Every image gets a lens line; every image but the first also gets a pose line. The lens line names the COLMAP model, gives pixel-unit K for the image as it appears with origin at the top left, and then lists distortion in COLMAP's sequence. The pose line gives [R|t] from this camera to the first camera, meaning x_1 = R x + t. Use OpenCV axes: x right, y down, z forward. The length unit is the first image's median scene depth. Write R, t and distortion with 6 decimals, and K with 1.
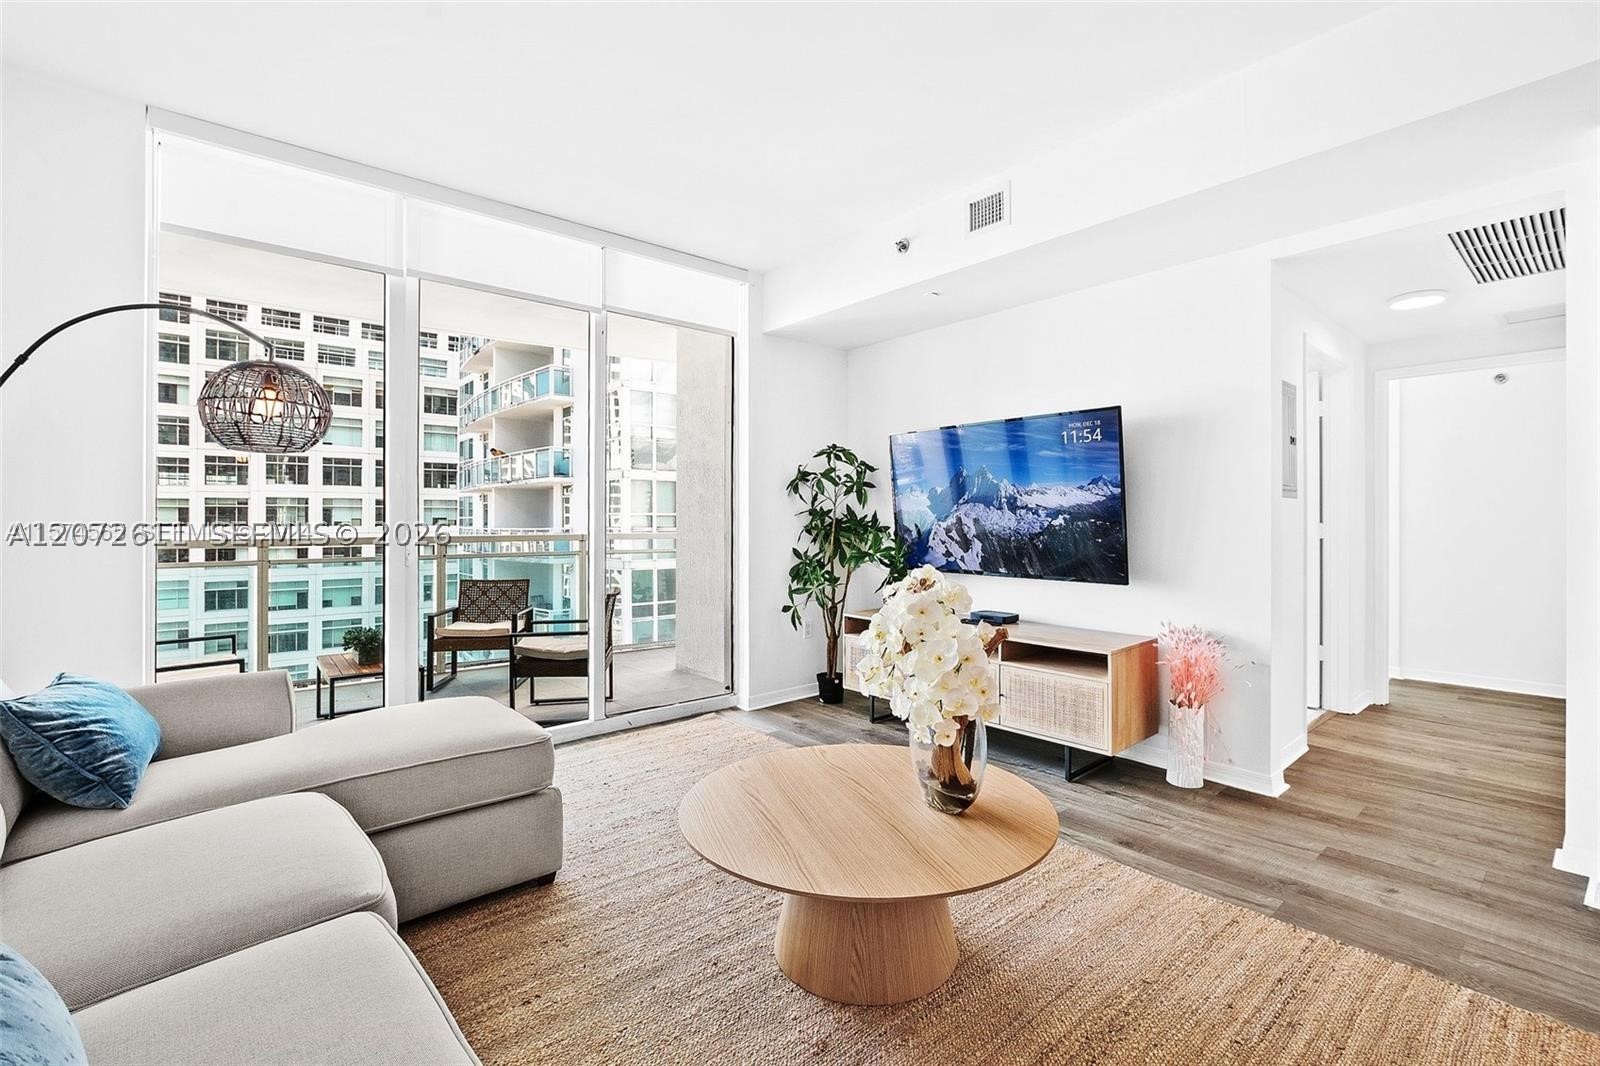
lens RADIAL K [[731.3, 0, 815.7], [0, 731.3, 515.6], [0, 0, 1]] dist [-0.032143, 0.005335]
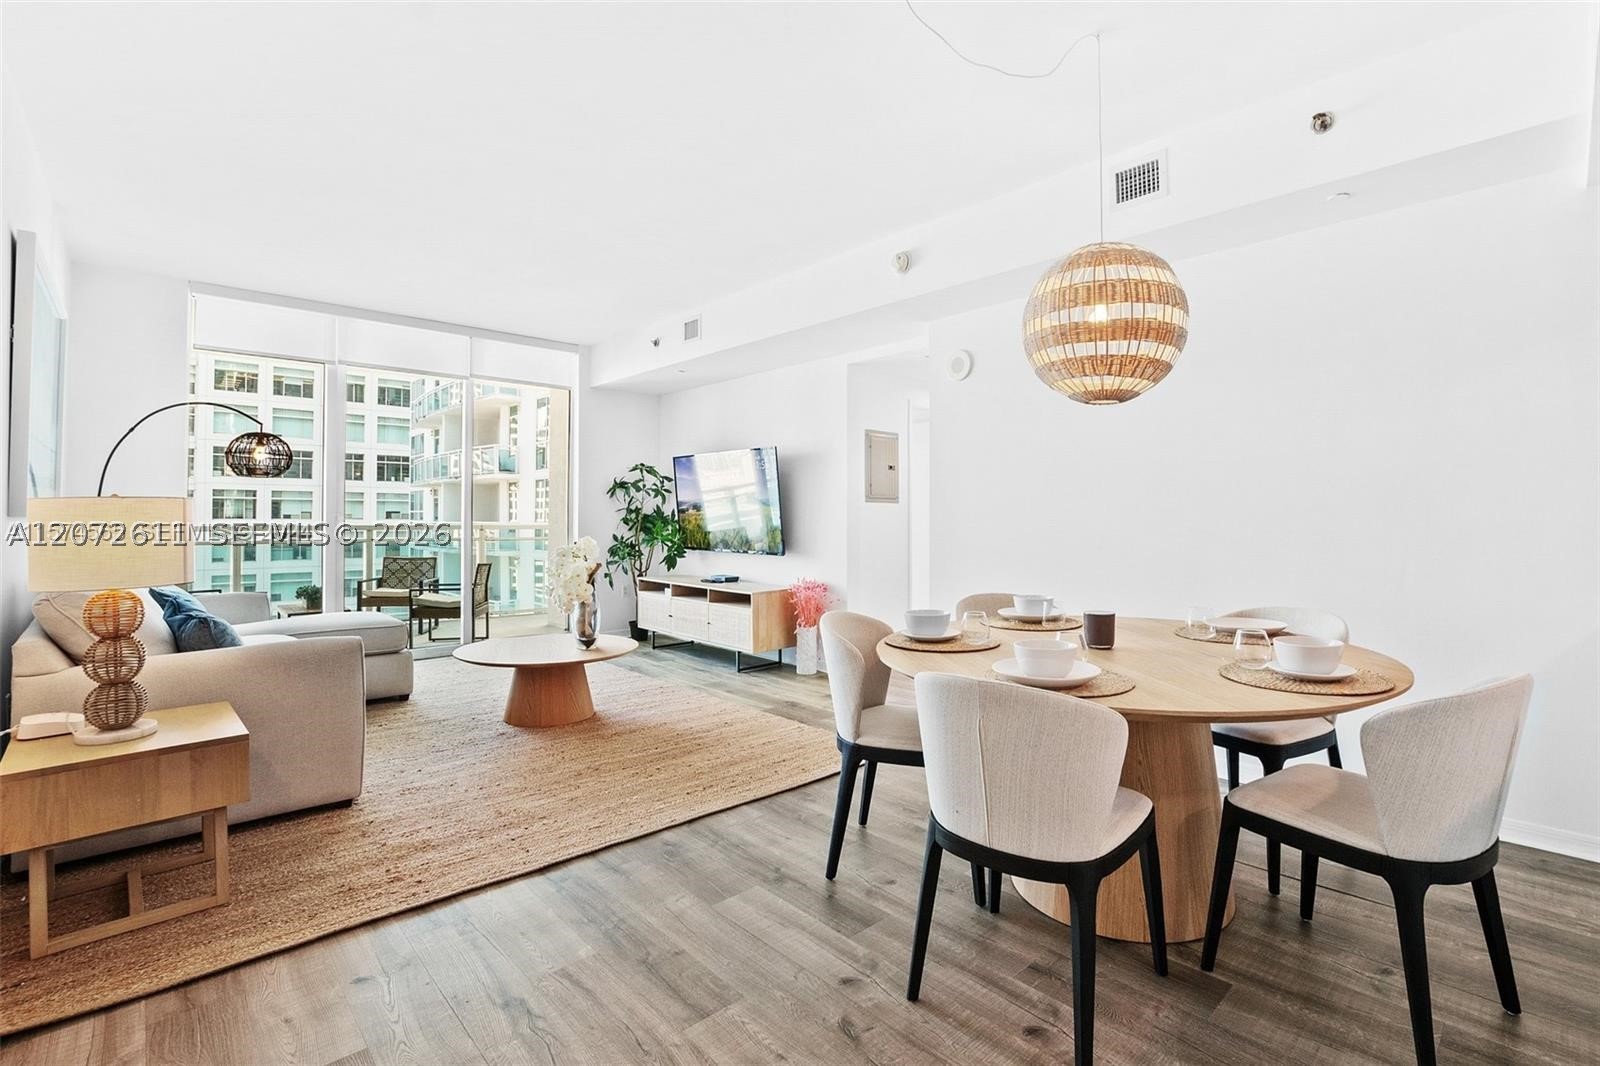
lens RADIAL K [[731.3, 0, 810.1], [0, 731.3, 512.9], [0, 0, 1]] dist [-0.032143, 0.005335]
pose [[0.999001, 0.007672, 0.044021, 0.299772], [-0.007710, 0.999970, 0.000684, -0.001688], [-0.044015, -0.001023, 0.999030, -0.471947]]
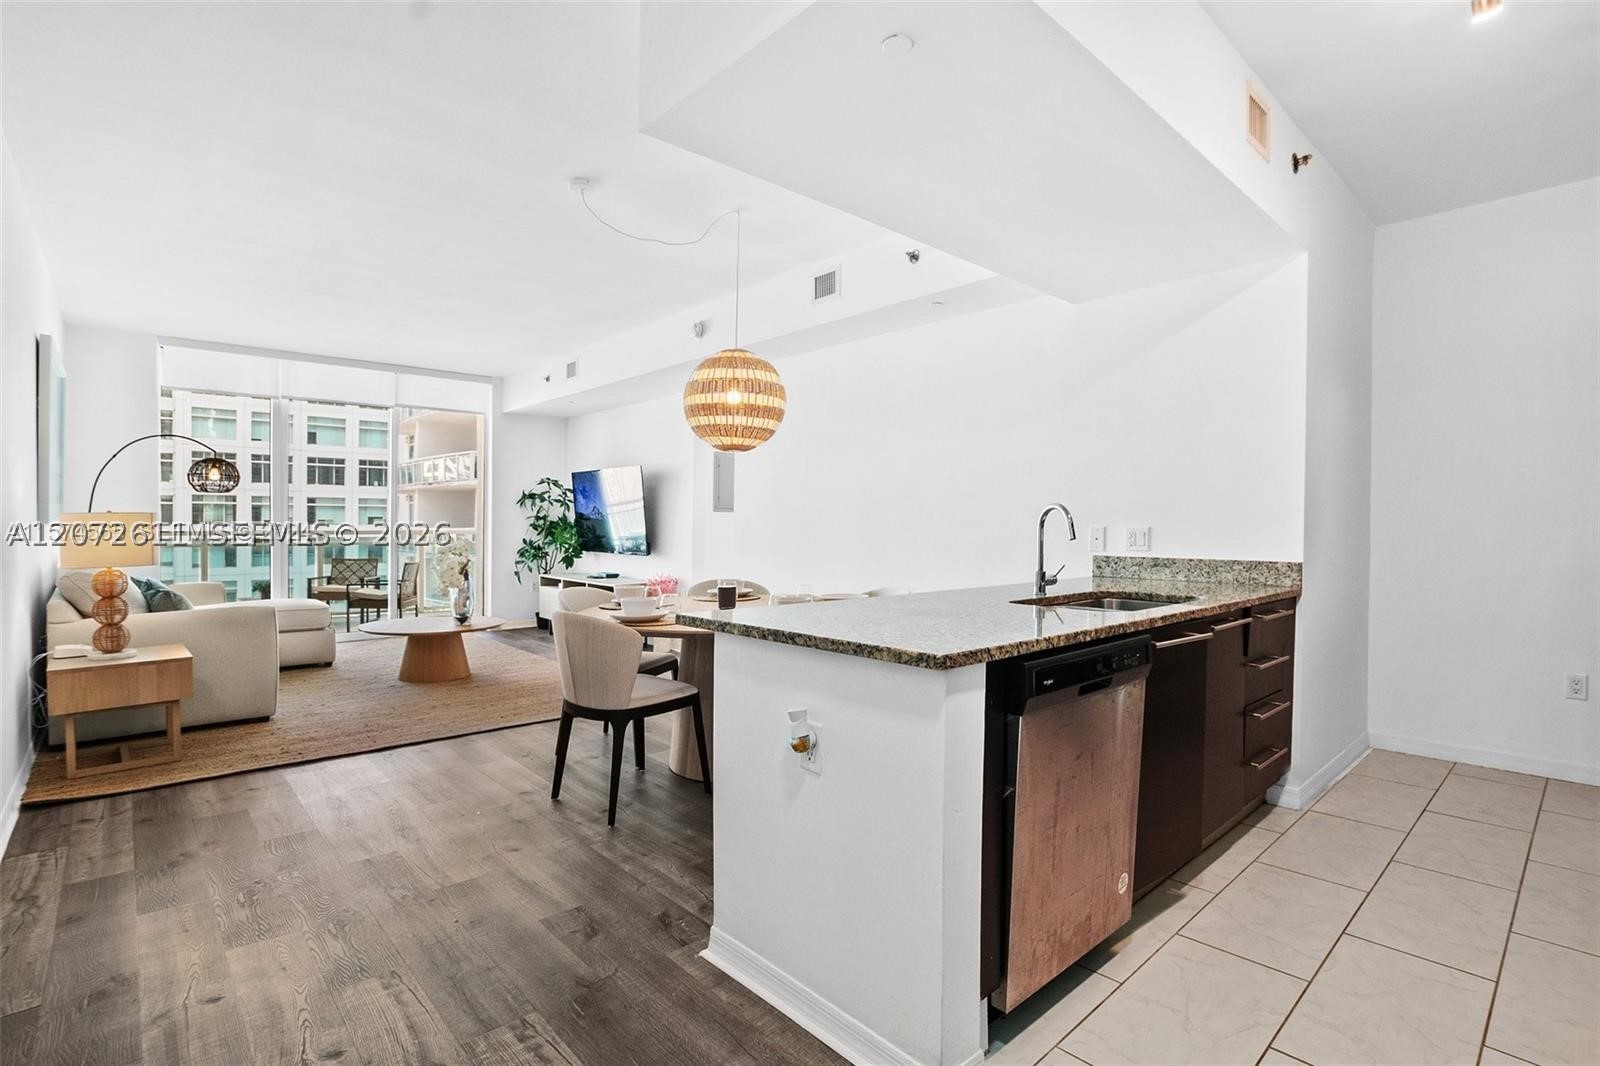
lens RADIAL K [[759.8, 0, 808.2], [0, 759.8, 531.4], [0, 0, 1]] dist [-0.023621, 0.001293]
pose [[0.999298, 0.007493, 0.036719, 0.576162], [-0.008176, 0.999795, 0.018504, -0.009662], [-0.036572, -0.018791, 0.999154, -0.800820]]
